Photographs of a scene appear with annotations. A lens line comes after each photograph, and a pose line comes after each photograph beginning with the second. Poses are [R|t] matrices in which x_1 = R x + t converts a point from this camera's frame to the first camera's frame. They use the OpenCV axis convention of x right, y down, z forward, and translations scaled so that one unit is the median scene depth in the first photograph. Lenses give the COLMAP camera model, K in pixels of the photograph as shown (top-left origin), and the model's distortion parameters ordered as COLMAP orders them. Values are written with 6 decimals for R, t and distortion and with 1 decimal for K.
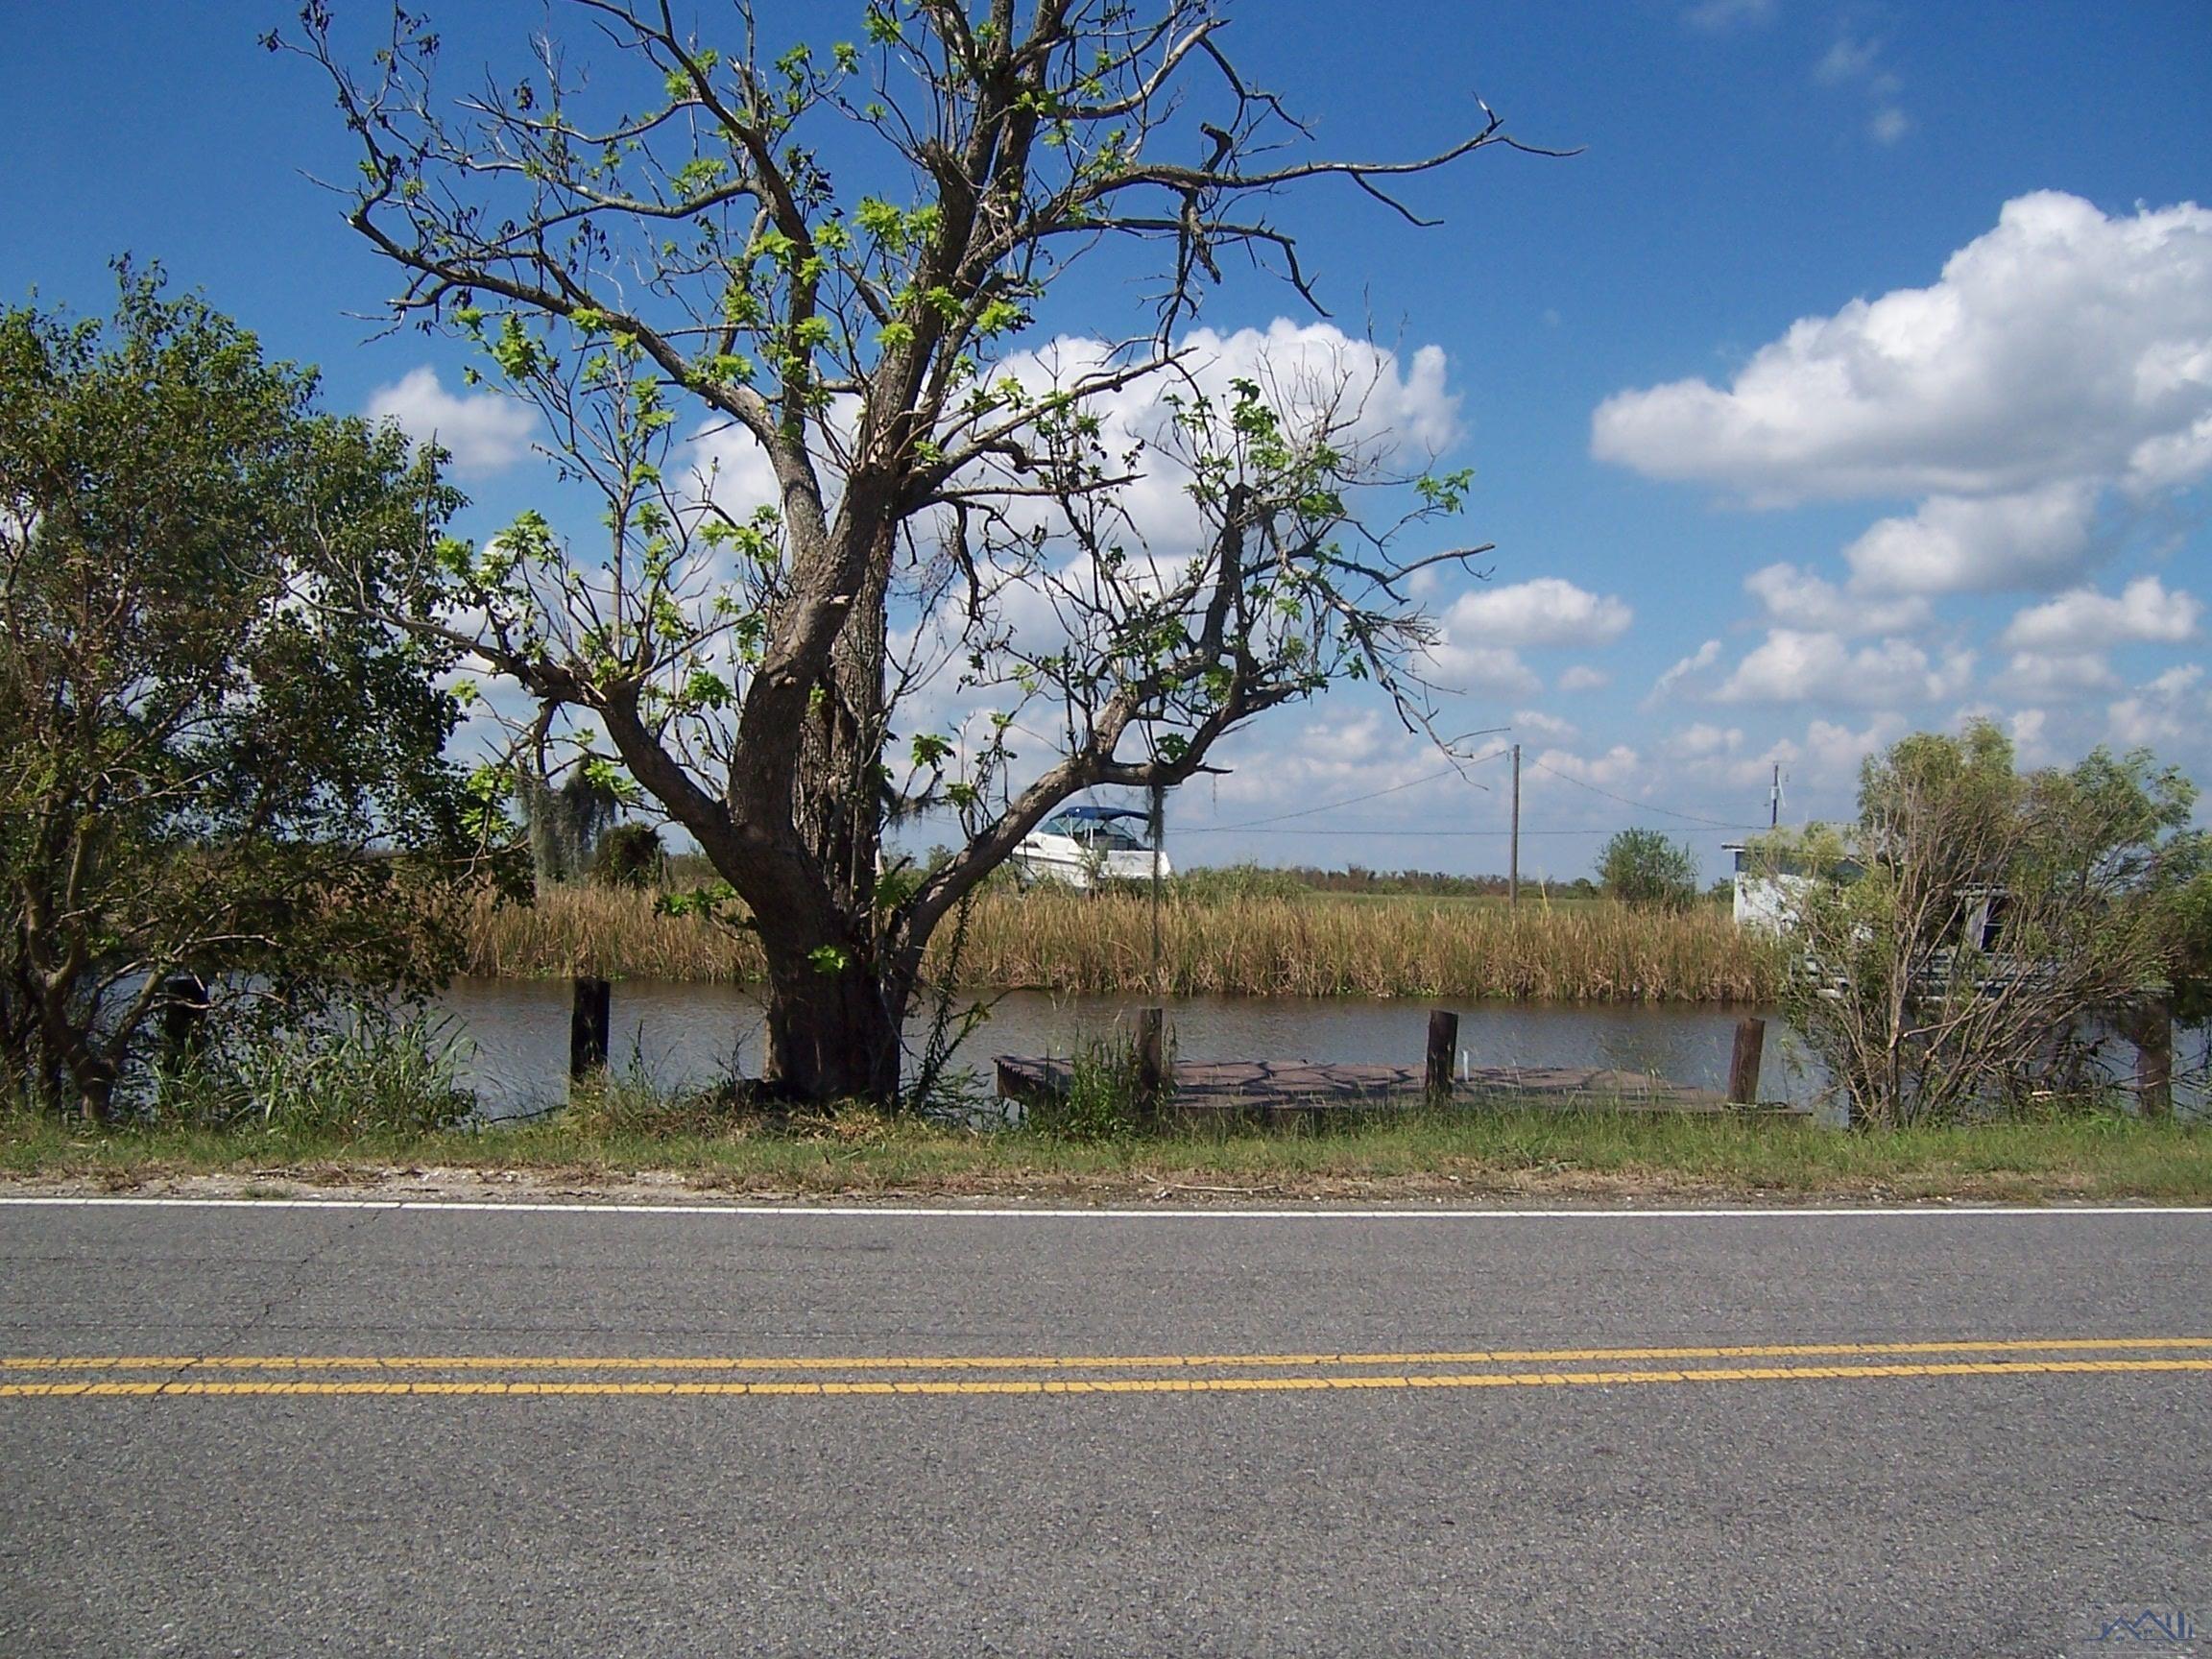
lens RADIAL K [[2411.4, 0, 1142.4], [0, 2411.4, 822.9], [0, 0, 1]] dist [-0.166468, 0.384234]
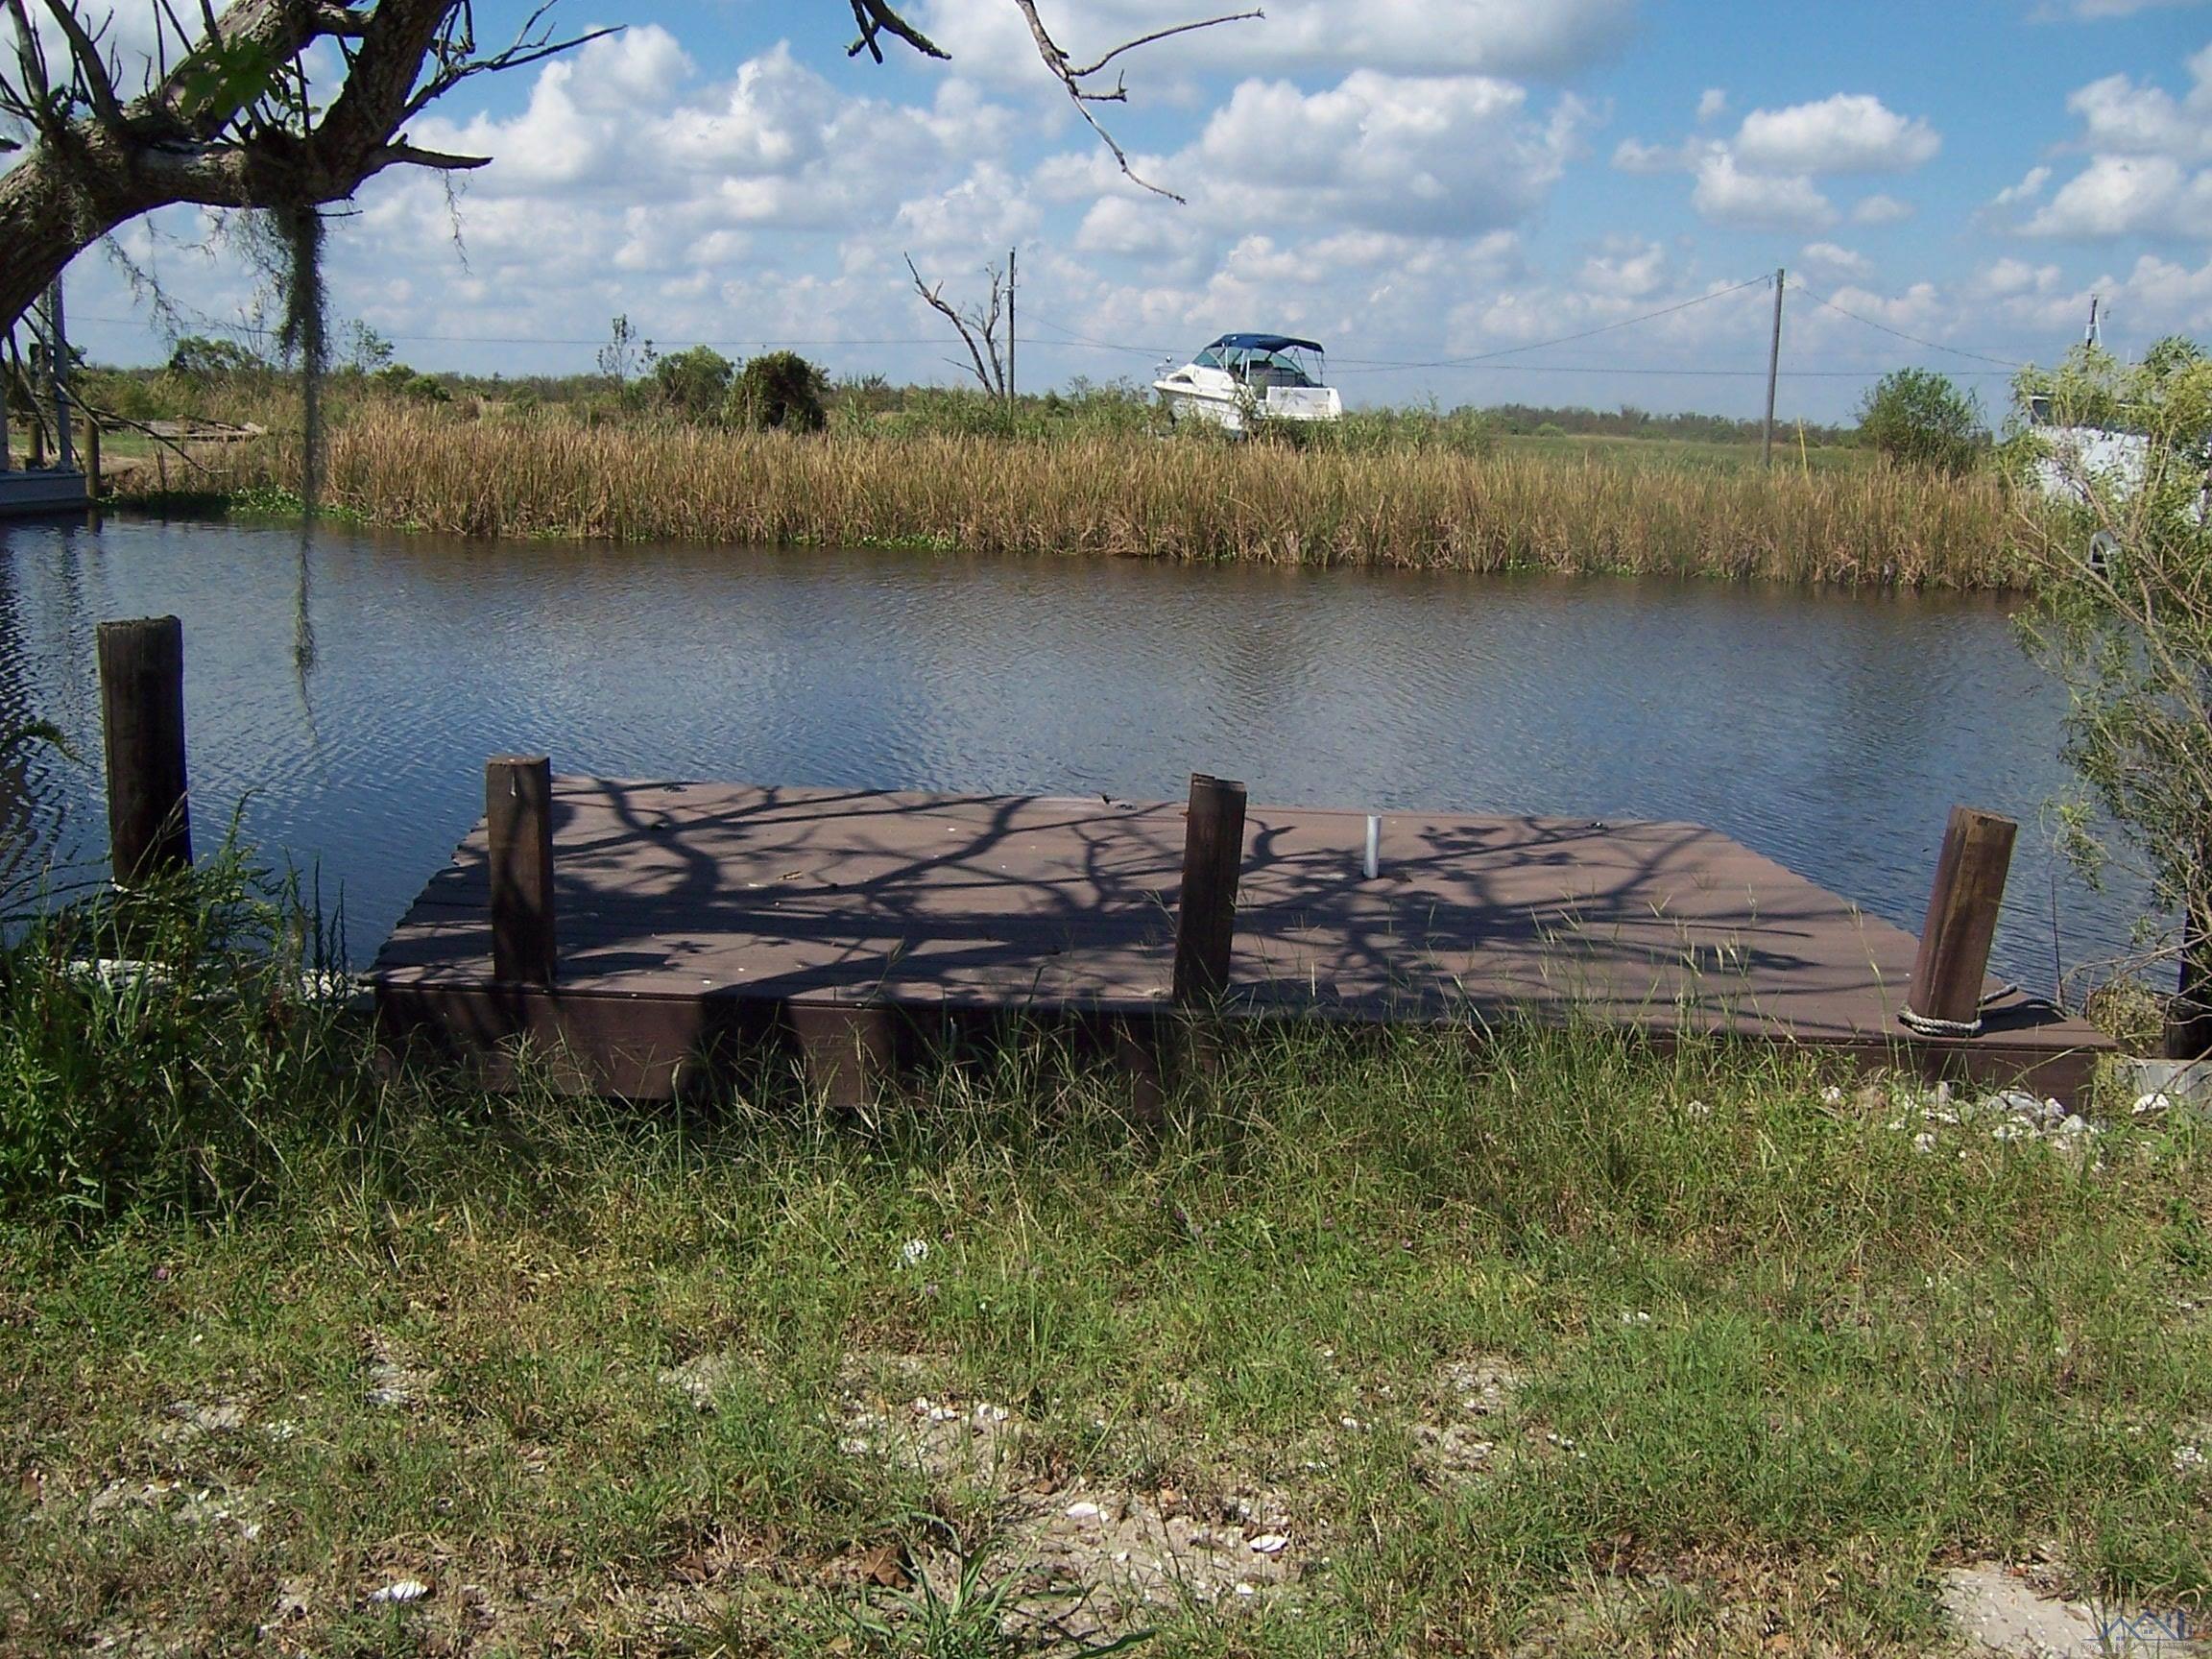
lens RADIAL K [[2411.4, 0, 1142.4], [0, 2411.4, 822.9], [0, 0, 1]] dist [-0.166468, 0.384234]
pose [[0.993518, 0.028097, -0.110152, 0.039329], [-0.006610, 0.981612, 0.190771, 0.001513], [0.113486, -0.188806, 0.975435, 0.147016]]
